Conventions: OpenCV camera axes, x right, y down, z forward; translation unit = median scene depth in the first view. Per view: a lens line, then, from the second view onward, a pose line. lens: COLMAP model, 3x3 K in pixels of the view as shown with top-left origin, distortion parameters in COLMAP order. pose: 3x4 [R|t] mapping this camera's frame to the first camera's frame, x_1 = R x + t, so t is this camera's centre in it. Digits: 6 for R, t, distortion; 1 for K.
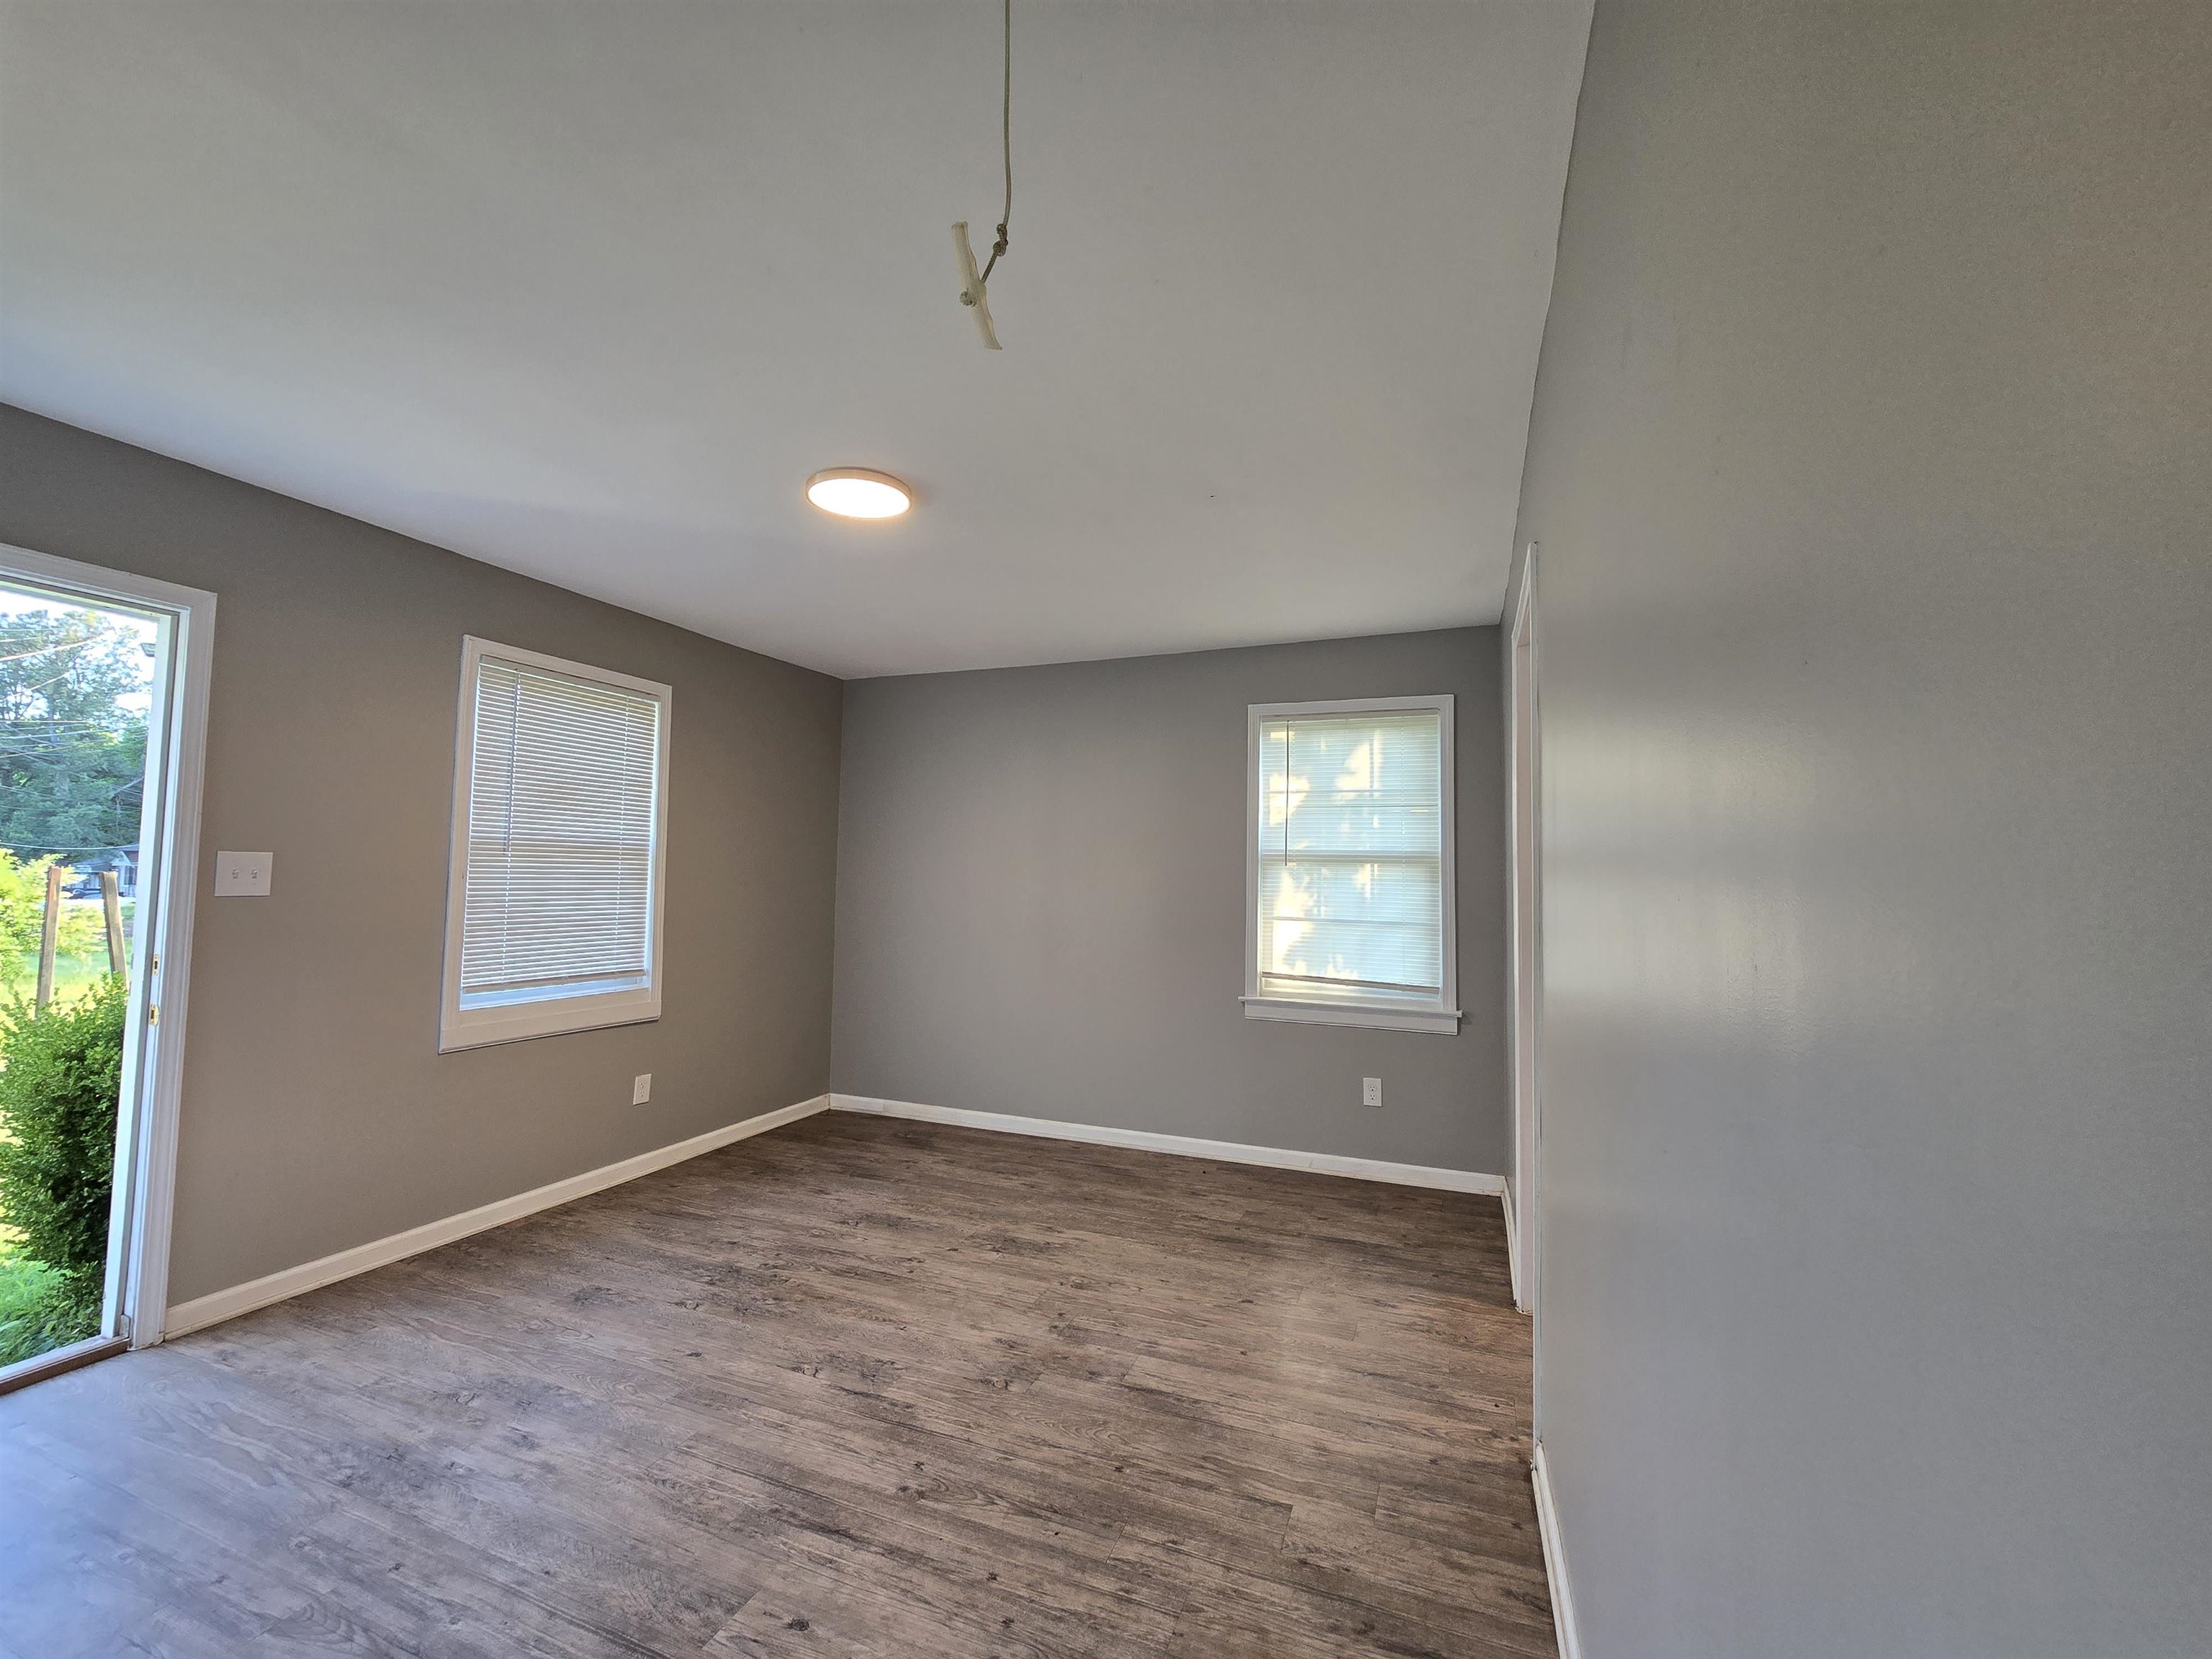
lens RADIAL K [[918.9, 0, 1095.3], [0, 918.9, 826.5], [0, 0, 1]] dist [-0.000992, 0.000195]
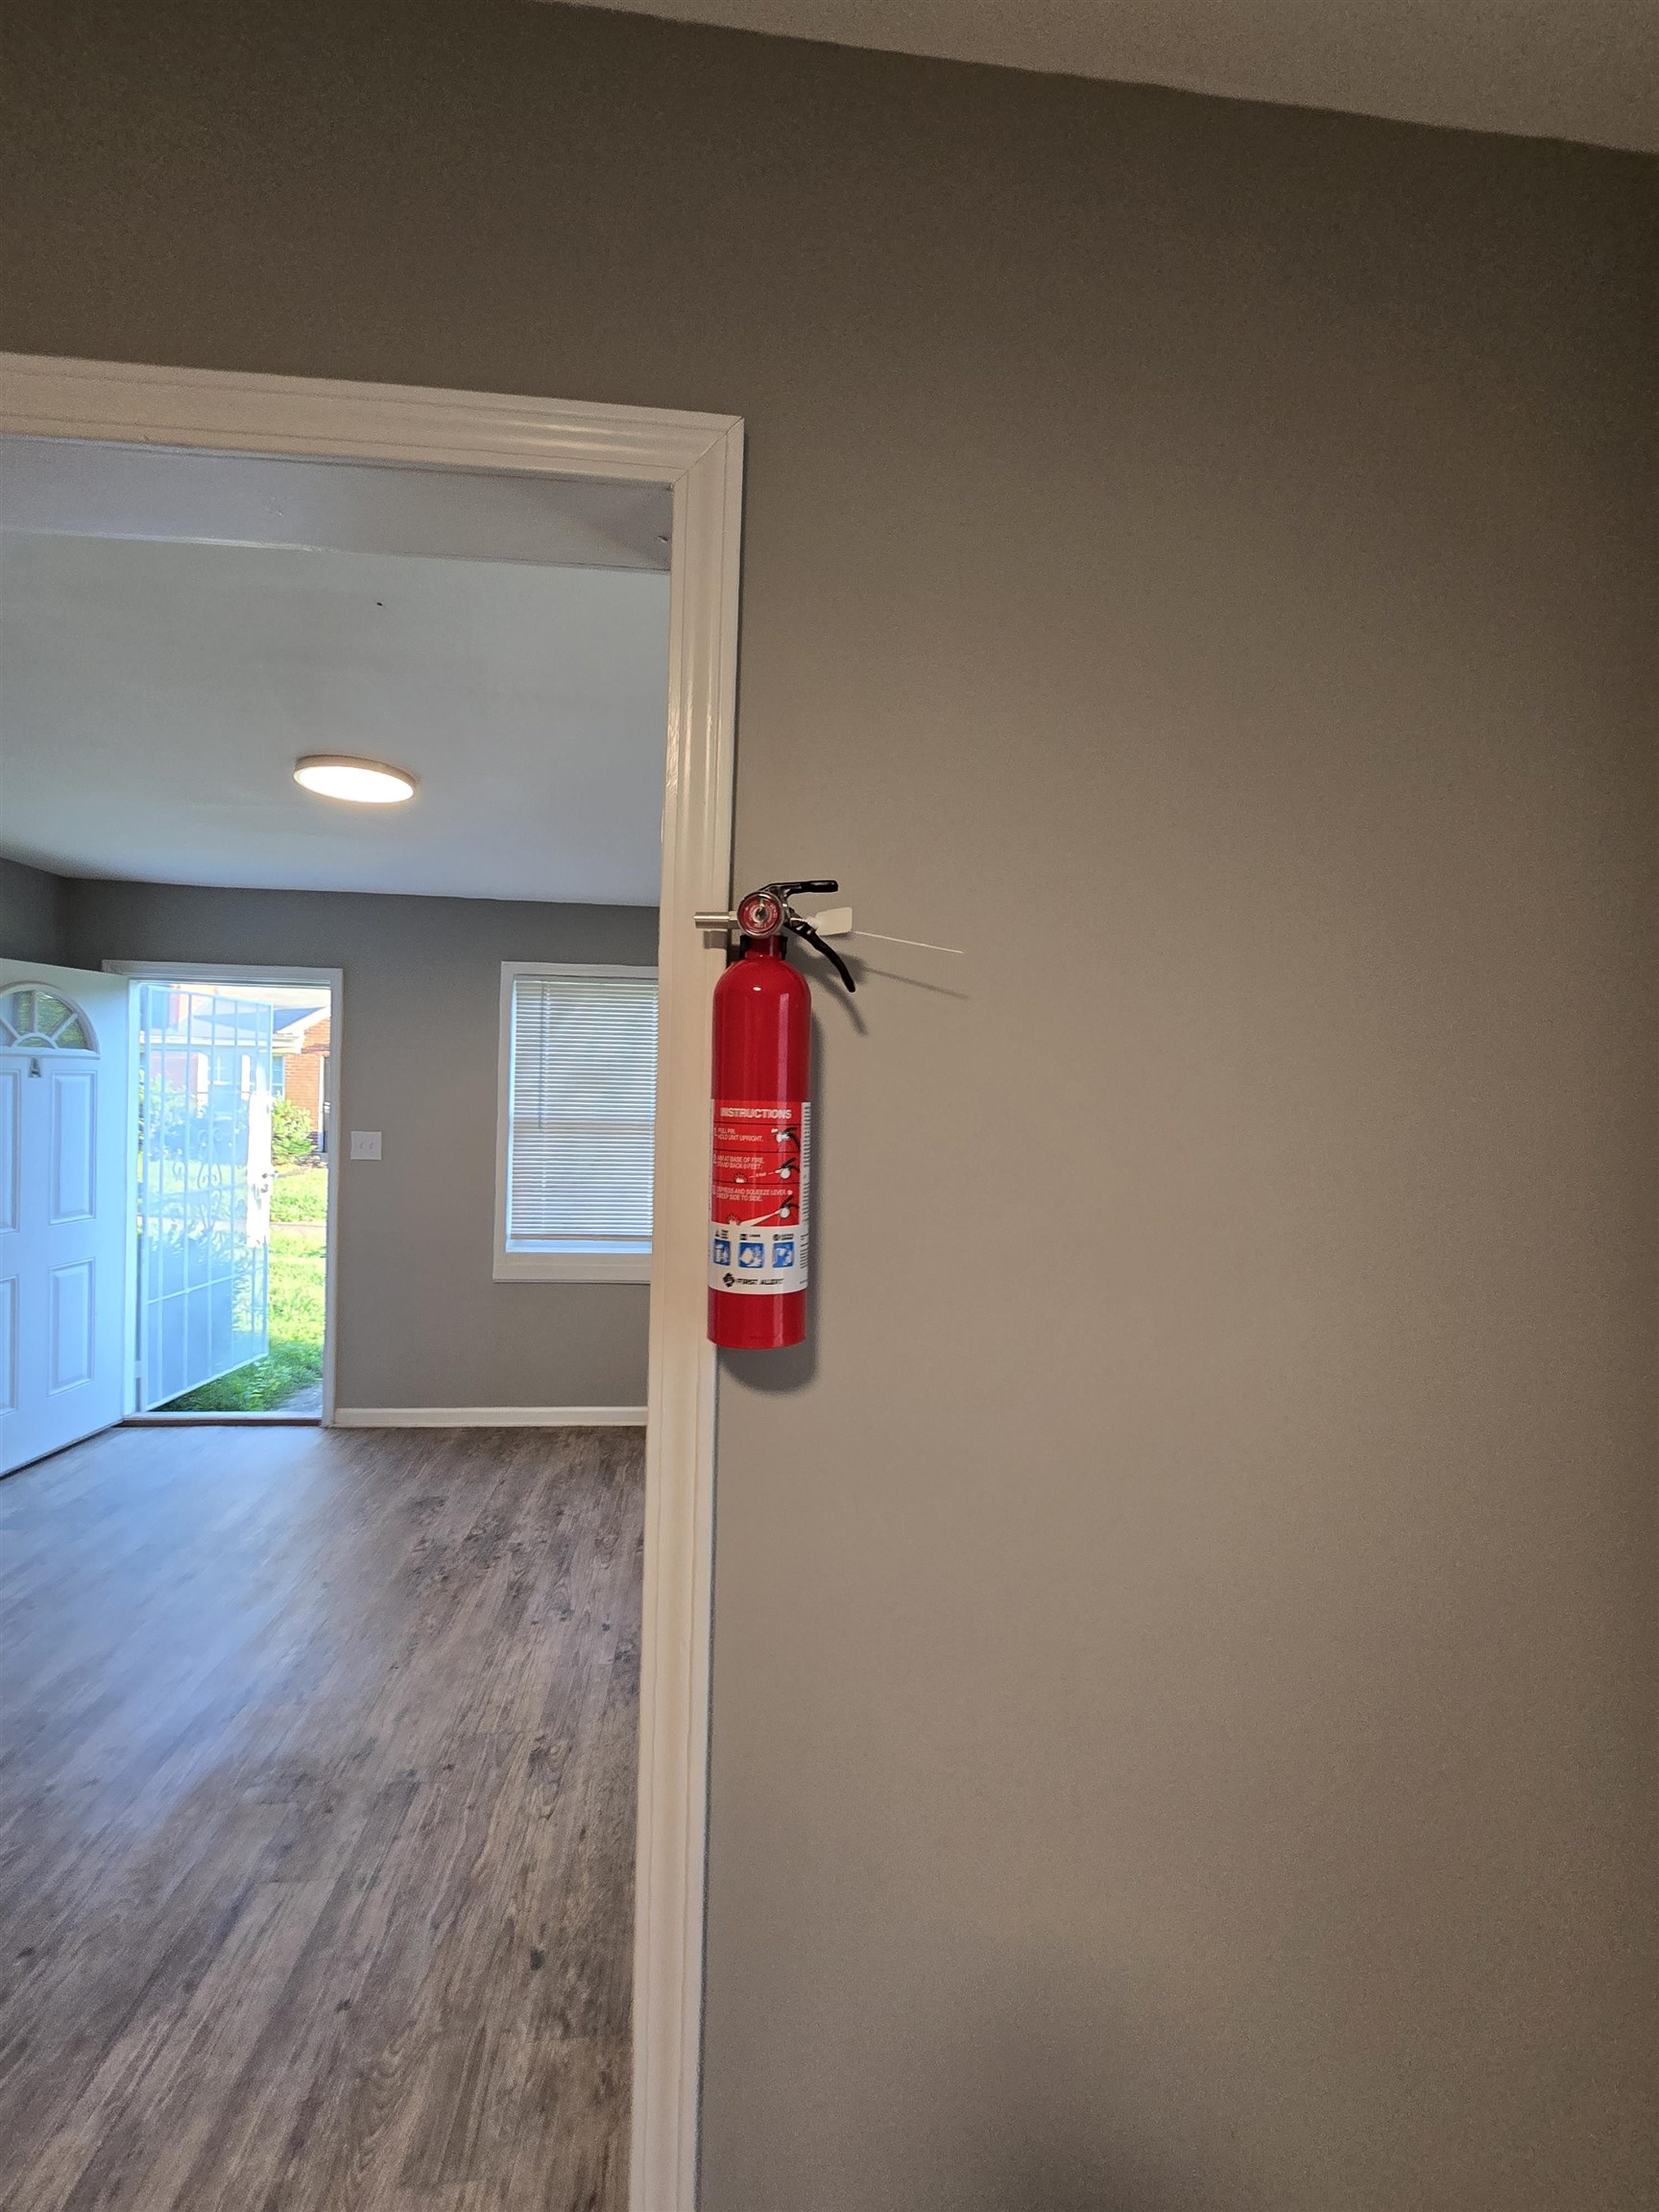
lens RADIAL K [[918.9, 0, 822.7], [0, 918.9, 1092.4], [0, 0, 1]] dist [-0.000992, 0.000195]
pose [[0.469348, -0.004424, -0.883002, 0.729666], [0.029130, 0.999521, 0.010476, -0.028019], [0.882533, -0.030639, 0.469252, 0.864820]]
